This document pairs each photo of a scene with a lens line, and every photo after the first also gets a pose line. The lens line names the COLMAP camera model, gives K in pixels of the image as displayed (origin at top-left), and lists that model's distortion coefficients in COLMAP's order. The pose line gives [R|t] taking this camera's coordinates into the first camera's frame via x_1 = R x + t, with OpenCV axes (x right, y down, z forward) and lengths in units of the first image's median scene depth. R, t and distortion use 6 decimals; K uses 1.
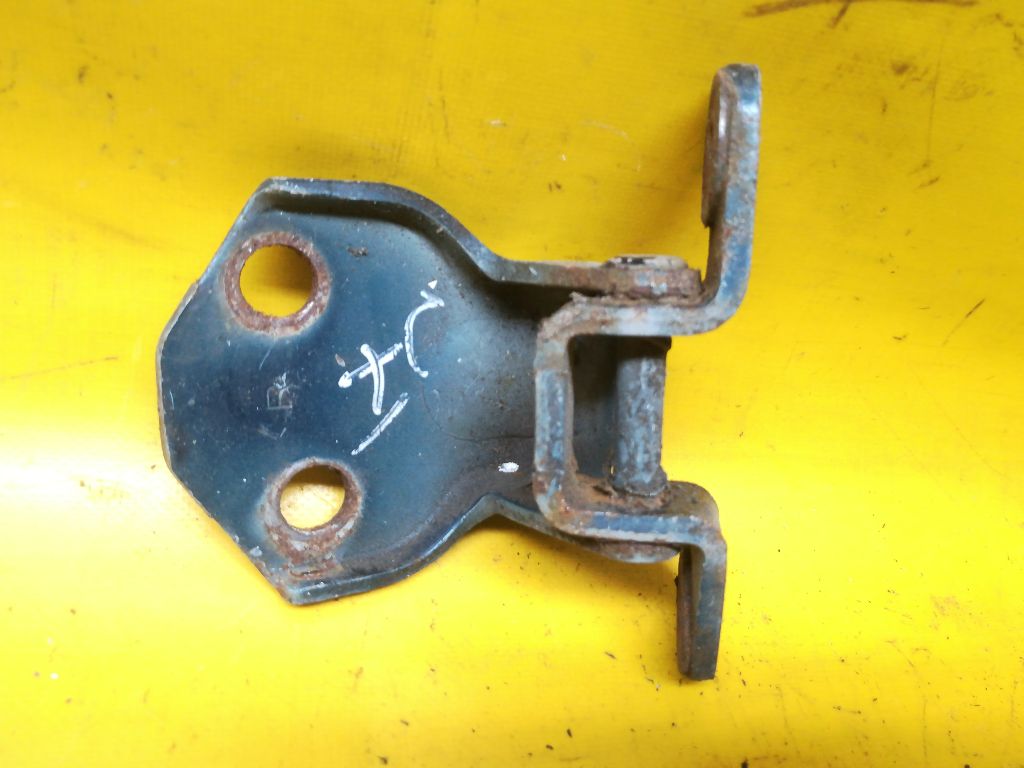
lens RADIAL K [[813.1, 0, 520.0], [0, 813.1, 386.8], [0, 0, 1]] dist [0.041509, -0.082092]
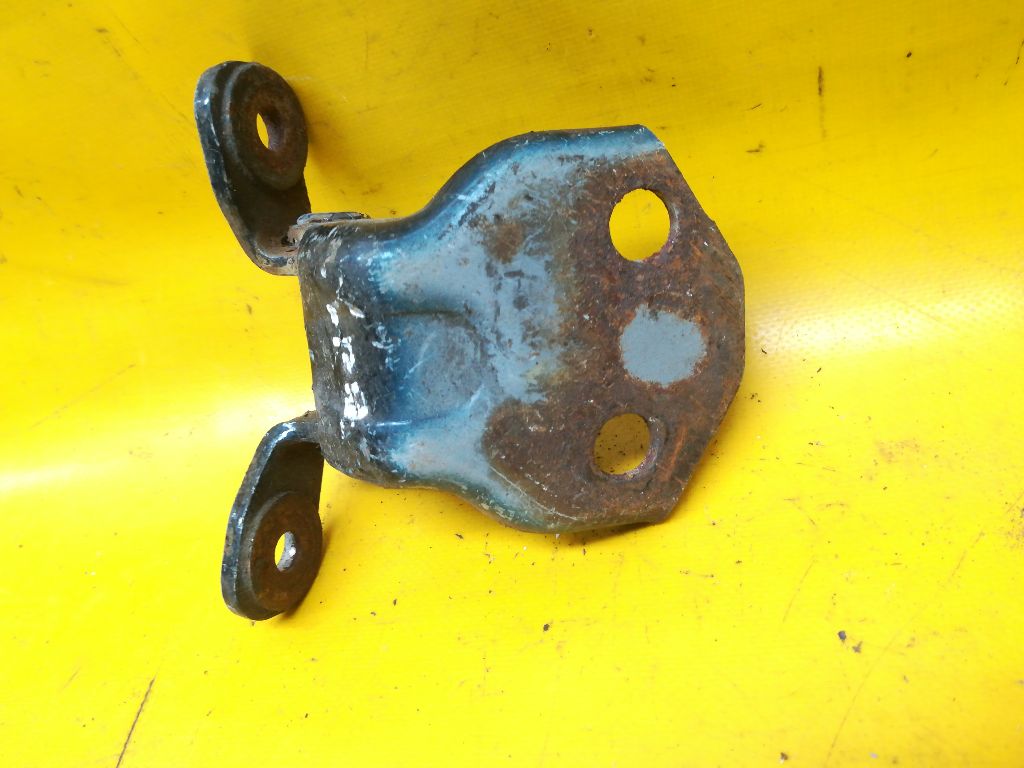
lens RADIAL K [[819.5, 0, 516.5], [0, 819.5, 385.3], [0, 0, 1]] dist [0.046418, -0.098118]
pose [[0.798221, -0.204501, -0.566588, 0.914477], [0.197104, 0.977500, -0.075128, 0.255249], [0.569204, -0.051708, 0.820569, 0.181551]]
